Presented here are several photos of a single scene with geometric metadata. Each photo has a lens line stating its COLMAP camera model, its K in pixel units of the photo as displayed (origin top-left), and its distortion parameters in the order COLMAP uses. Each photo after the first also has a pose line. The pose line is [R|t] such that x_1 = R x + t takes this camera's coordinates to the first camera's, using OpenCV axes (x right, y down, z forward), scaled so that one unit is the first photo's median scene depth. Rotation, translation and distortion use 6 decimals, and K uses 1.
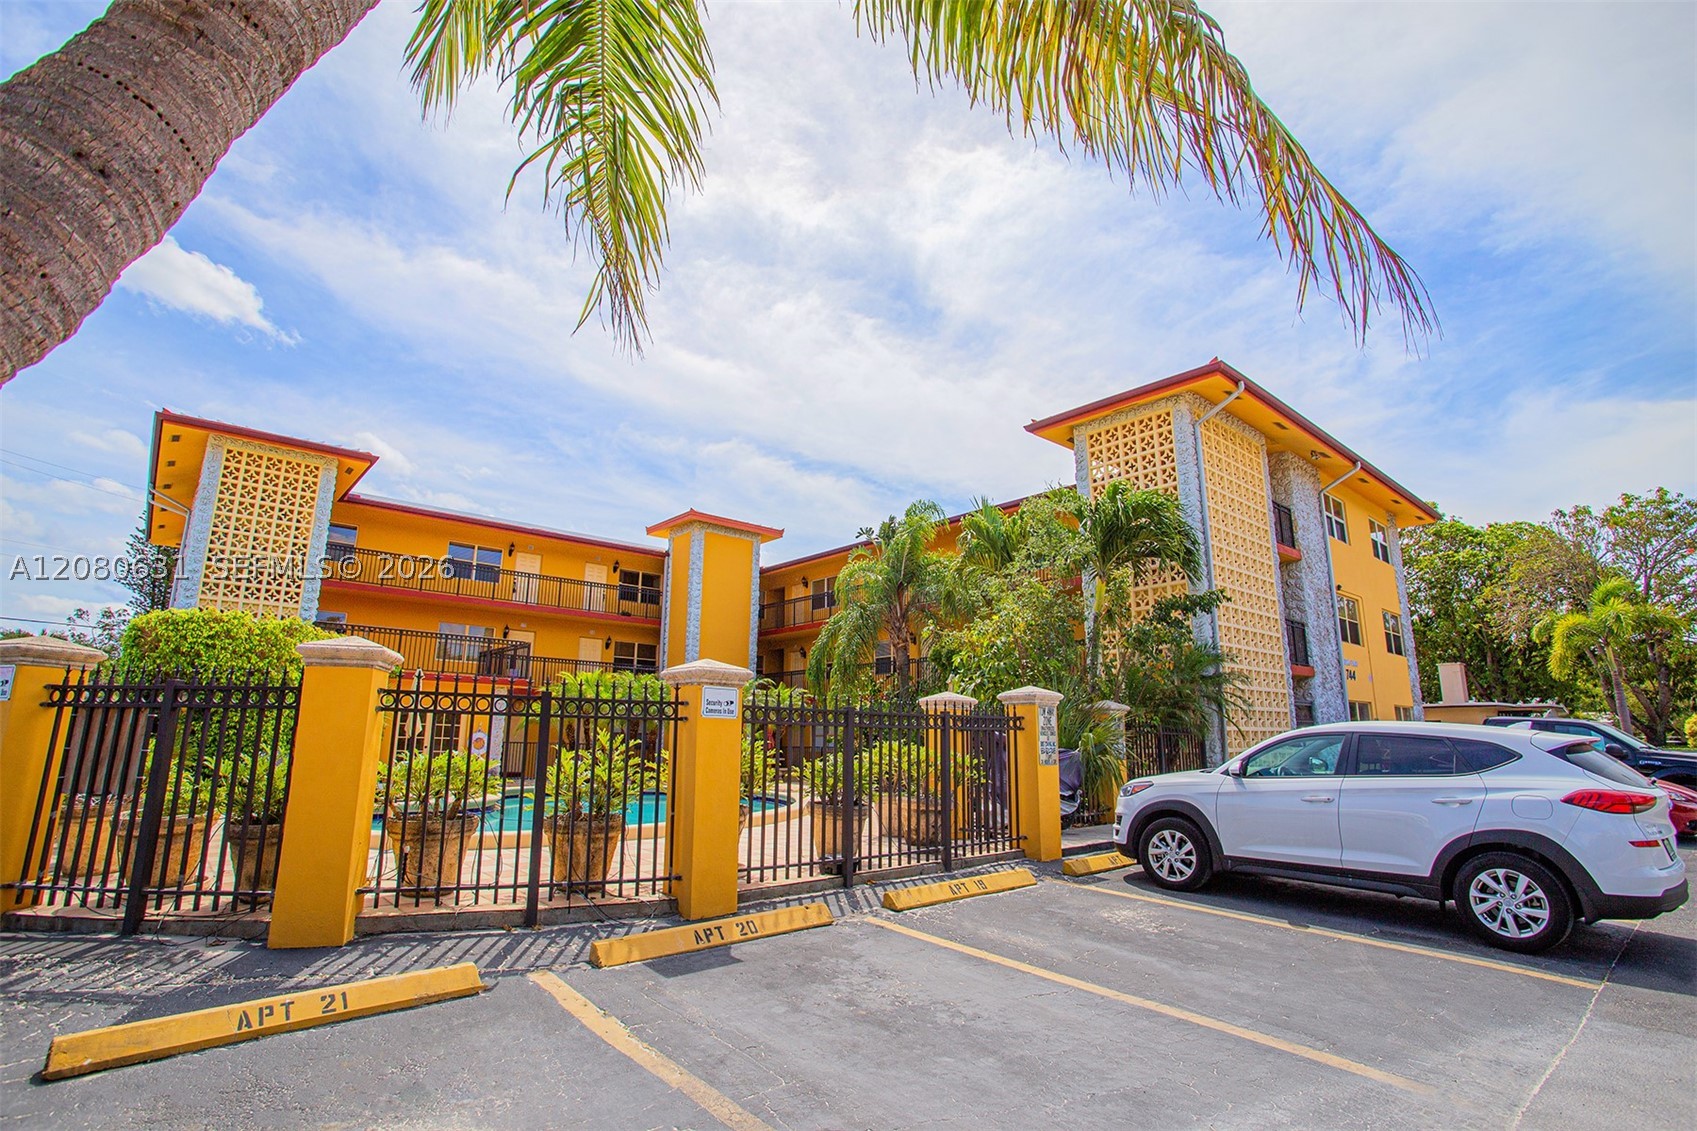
lens RADIAL K [[800.0, 0, 848.5], [0, 800.0, 565.5], [0, 0, 1]] dist [-0.074099, 0.022620]
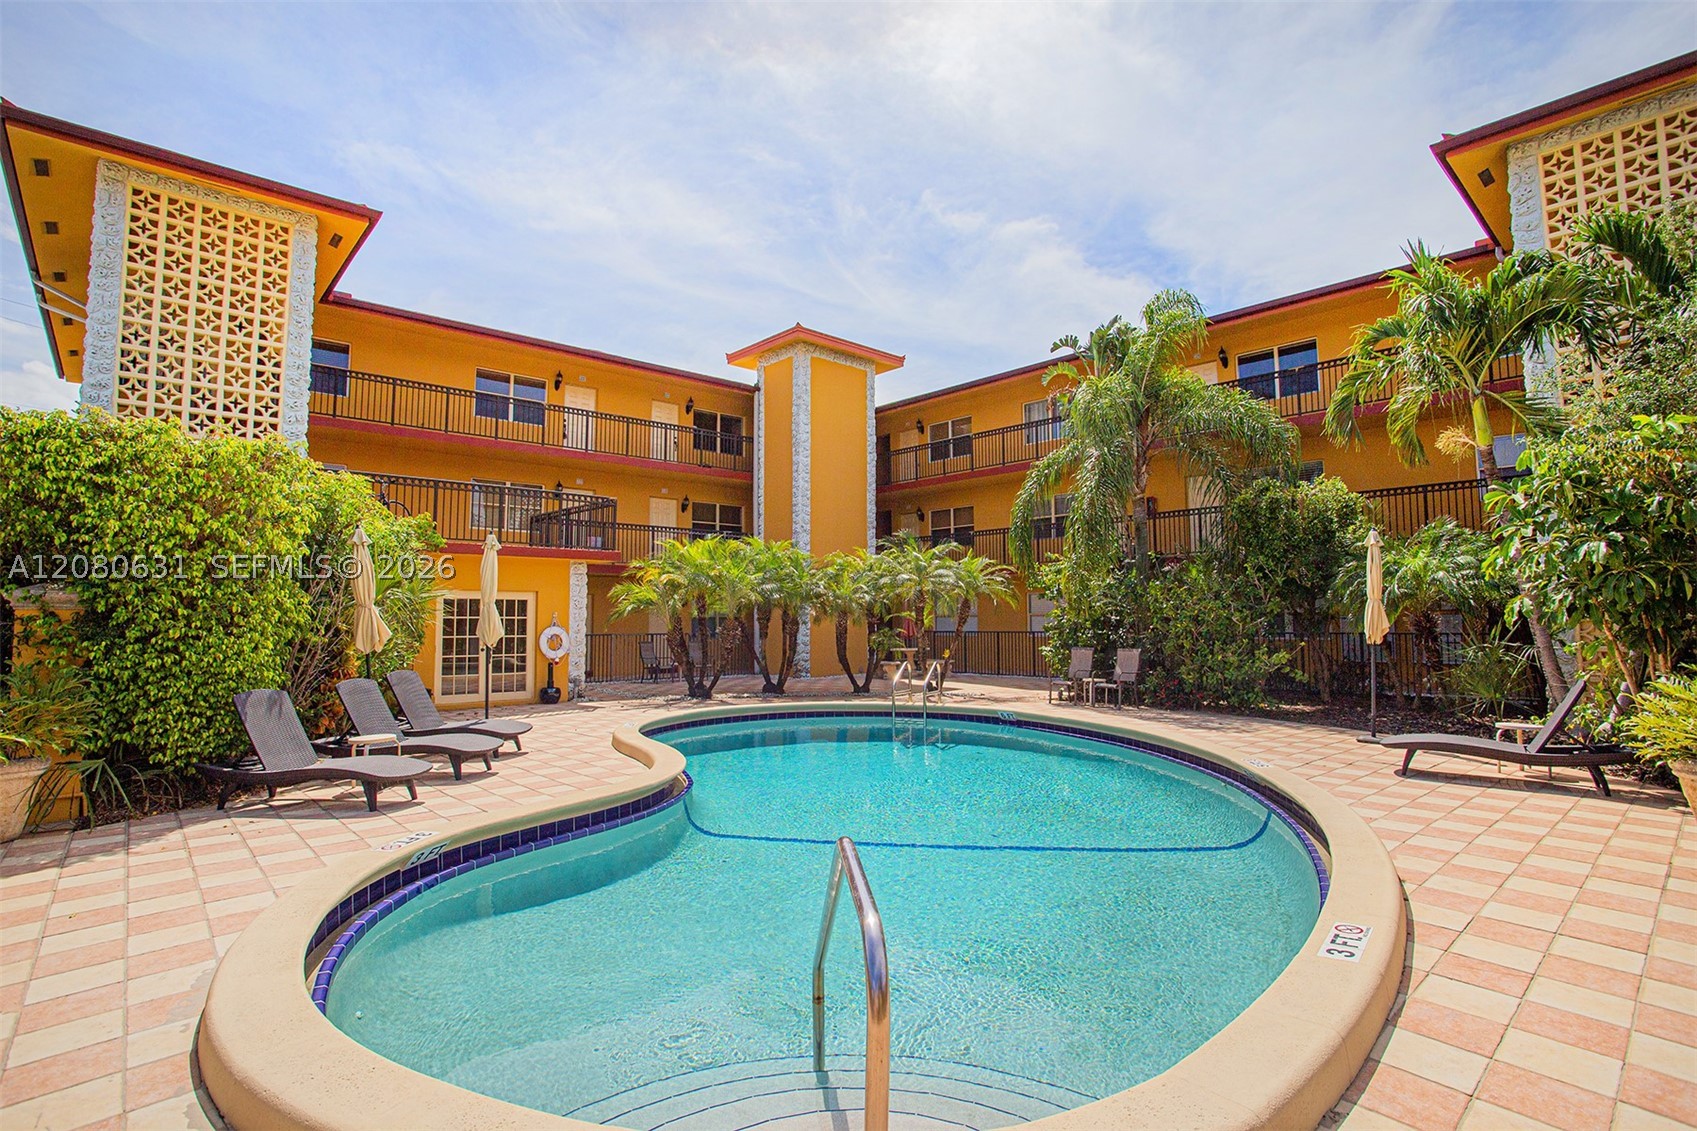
lens RADIAL K [[800.0, 0, 848.5], [0, 800.0, 565.5], [0, 0, 1]] dist [-0.074099, 0.022620]
pose [[0.999814, -0.010617, 0.016120, -0.201656], [0.007938, 0.987405, 0.158012, 0.044663], [-0.017595, -0.157855, 0.987306, 0.279253]]
